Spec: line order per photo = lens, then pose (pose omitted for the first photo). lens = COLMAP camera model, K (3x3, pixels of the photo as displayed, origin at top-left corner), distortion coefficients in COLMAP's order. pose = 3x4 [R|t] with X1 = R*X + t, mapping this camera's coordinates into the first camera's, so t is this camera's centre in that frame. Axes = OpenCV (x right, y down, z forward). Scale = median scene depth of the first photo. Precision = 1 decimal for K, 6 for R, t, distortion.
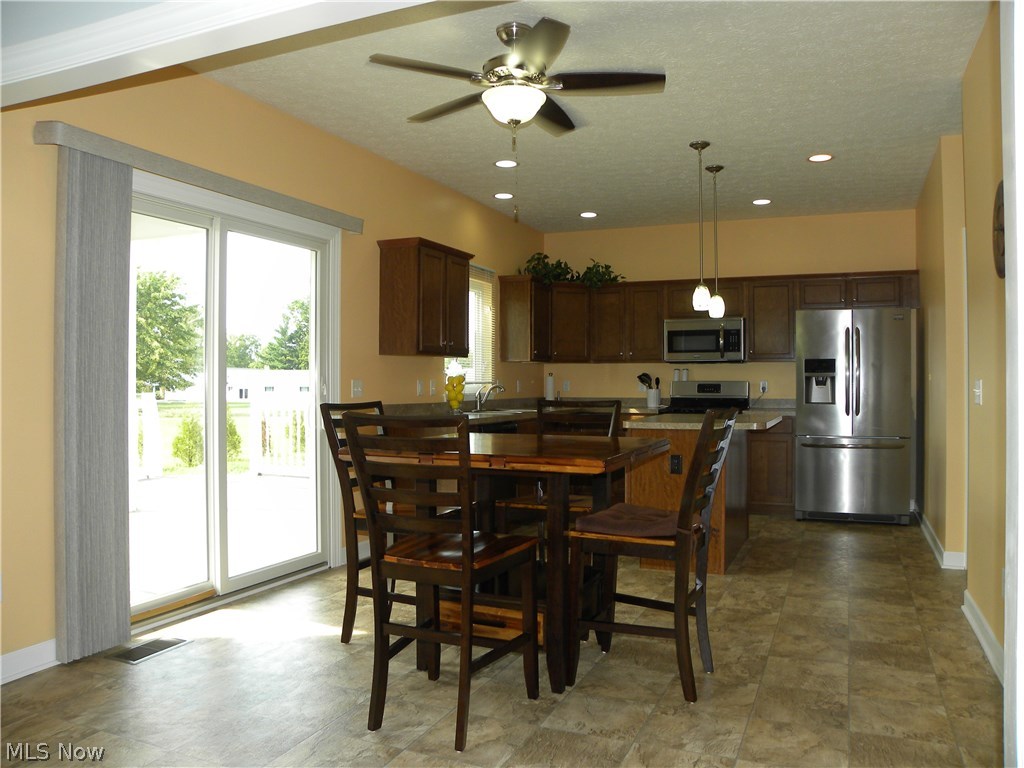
lens RADIAL K [[777.9, 0, 523.0], [0, 777.9, 374.0], [0, 0, 1]] dist [-0.124075, 0.043360]
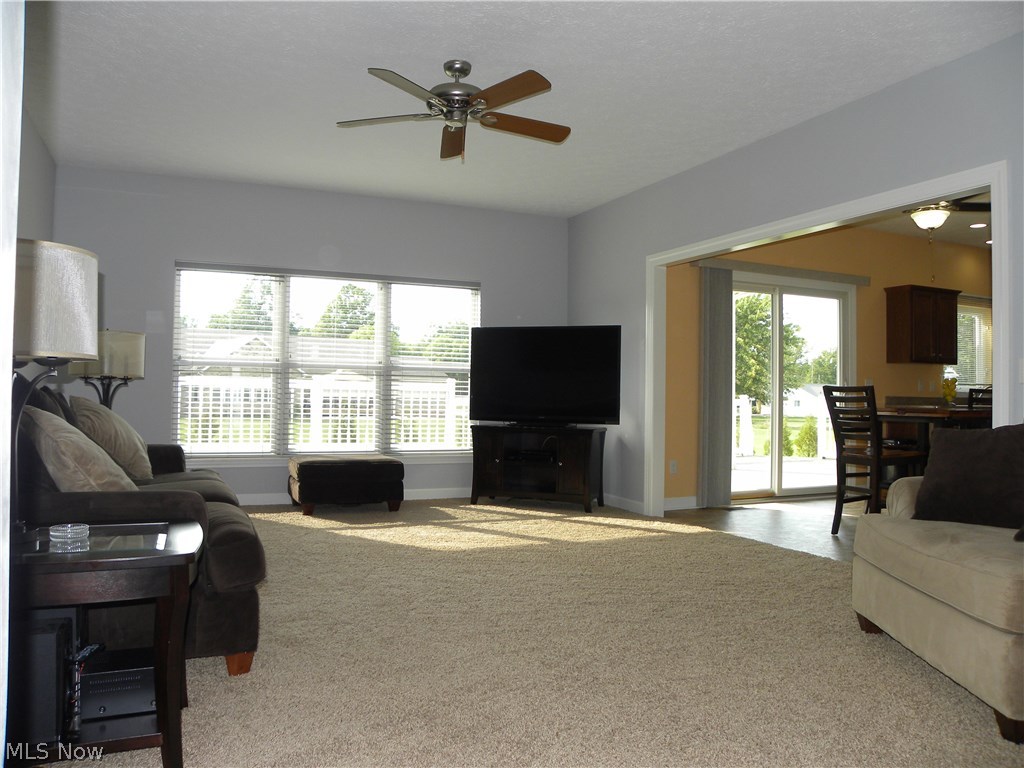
lens RADIAL K [[777.9, 0, 515.7], [0, 777.9, 379.7], [0, 0, 1]] dist [-0.124075, 0.043360]
pose [[0.730998, -0.001511, -0.682378, 0.267359], [-0.008752, 0.999895, -0.011590, 0.027977], [0.682324, 0.014445, 0.730907, -0.523433]]
